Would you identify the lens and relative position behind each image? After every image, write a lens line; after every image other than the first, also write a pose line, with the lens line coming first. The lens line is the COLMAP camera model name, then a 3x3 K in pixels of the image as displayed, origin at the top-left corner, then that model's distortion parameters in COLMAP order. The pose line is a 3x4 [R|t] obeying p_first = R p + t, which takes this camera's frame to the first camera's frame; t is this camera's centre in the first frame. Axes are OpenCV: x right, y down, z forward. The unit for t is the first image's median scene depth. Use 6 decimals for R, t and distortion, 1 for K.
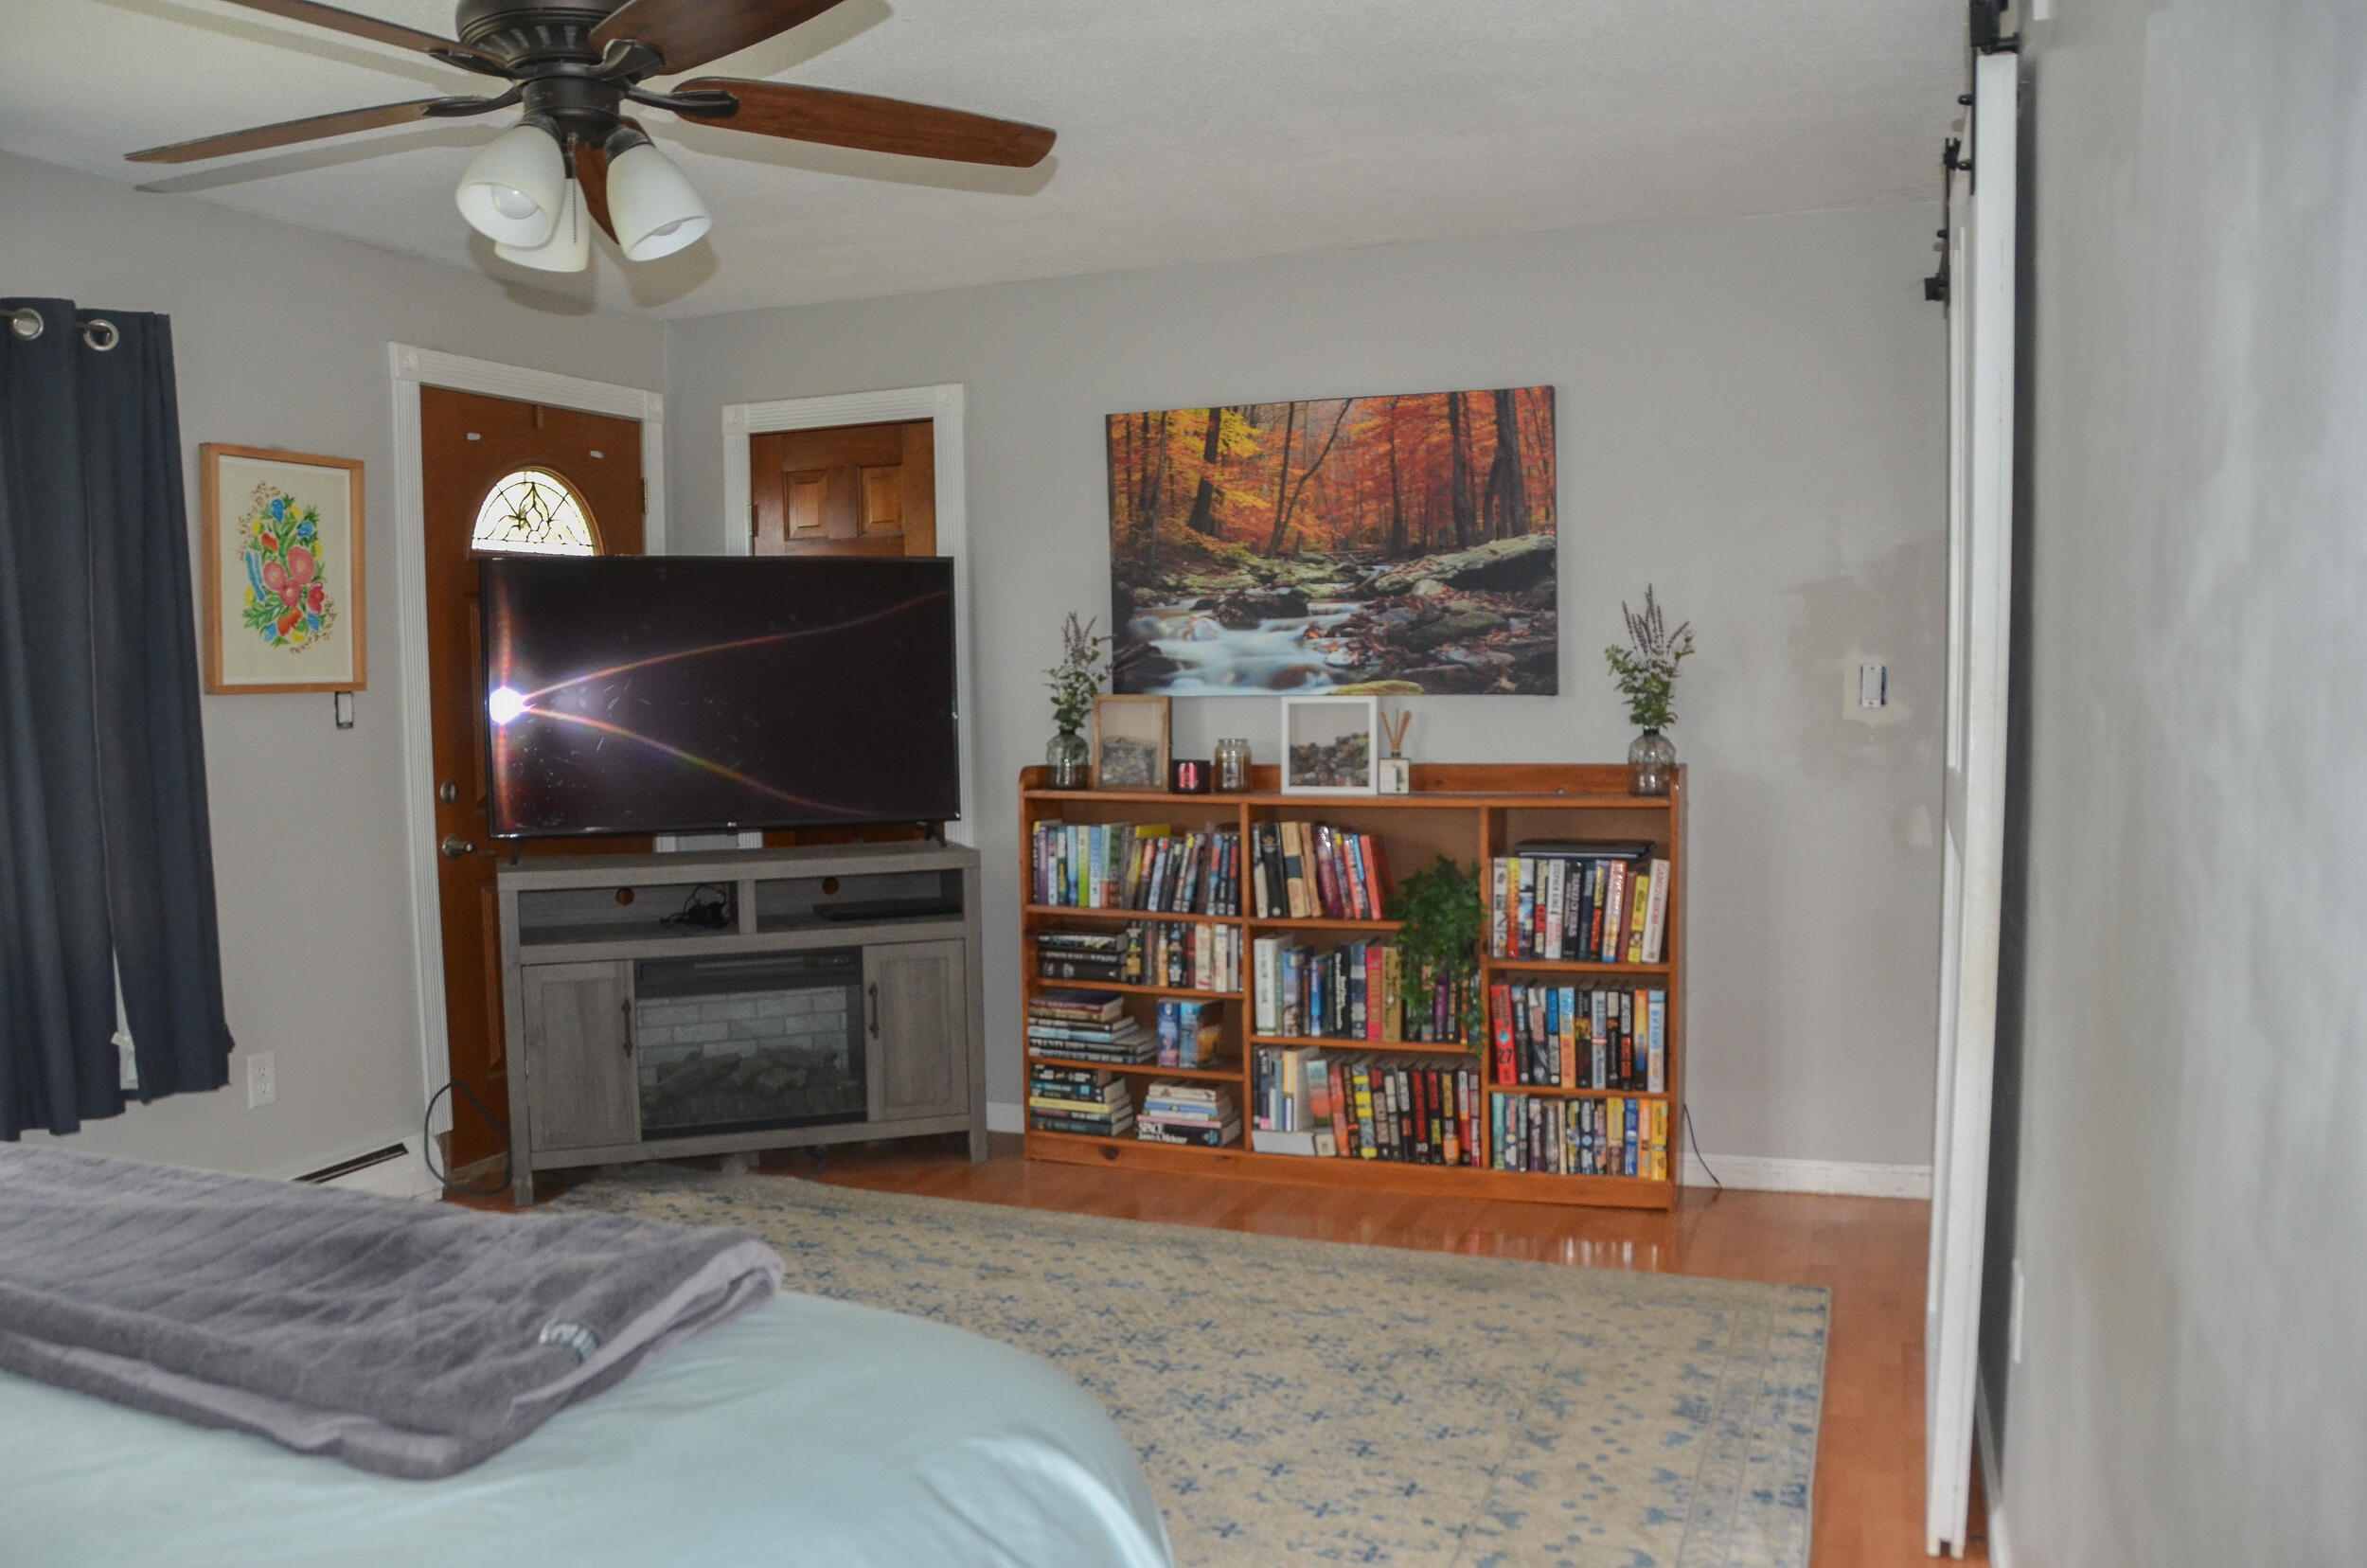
lens RADIAL K [[1828.9, 0, 1189.8], [0, 1828.9, 776.4], [0, 0, 1]] dist [-0.132289, 0.083015]
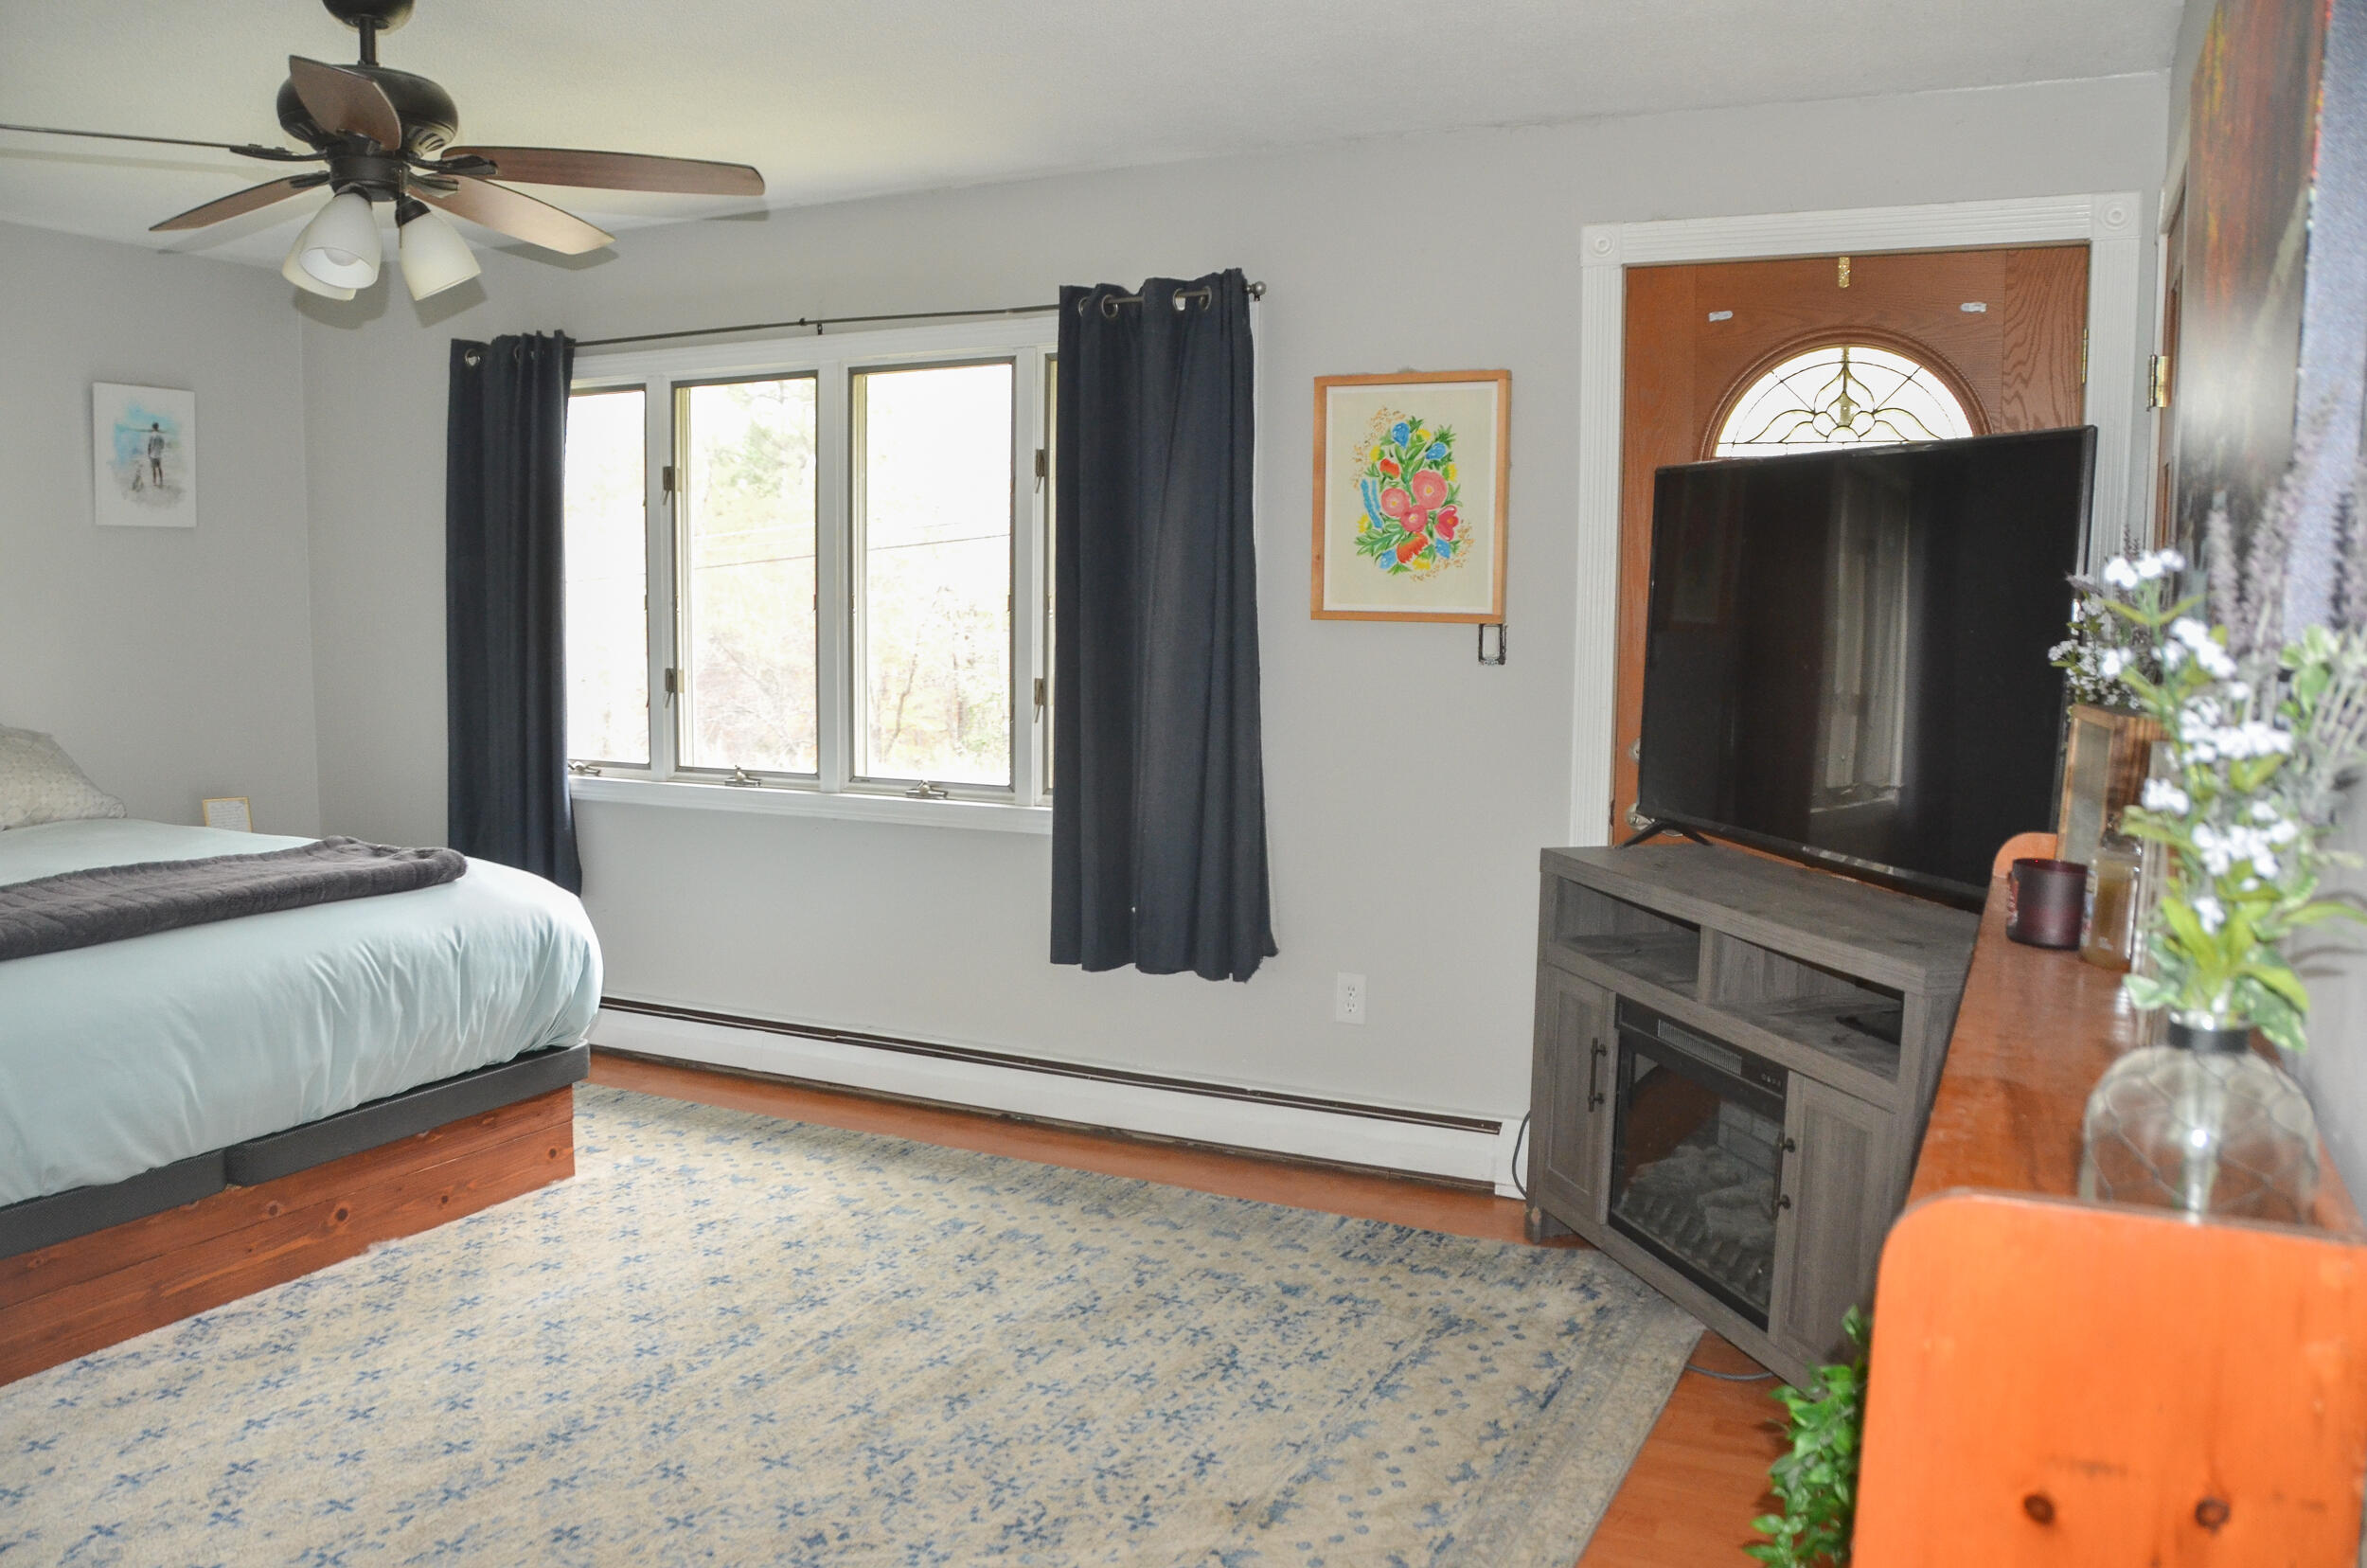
lens RADIAL K [[1828.9, 0, 1185.4], [0, 1828.9, 795.4], [0, 0, 1]] dist [-0.132289, 0.083015]
pose [[-0.085812, 0.123959, -0.988570, 0.500344], [-0.071211, 0.988929, 0.130185, -0.073763], [0.993763, 0.081568, -0.076035, 0.954636]]
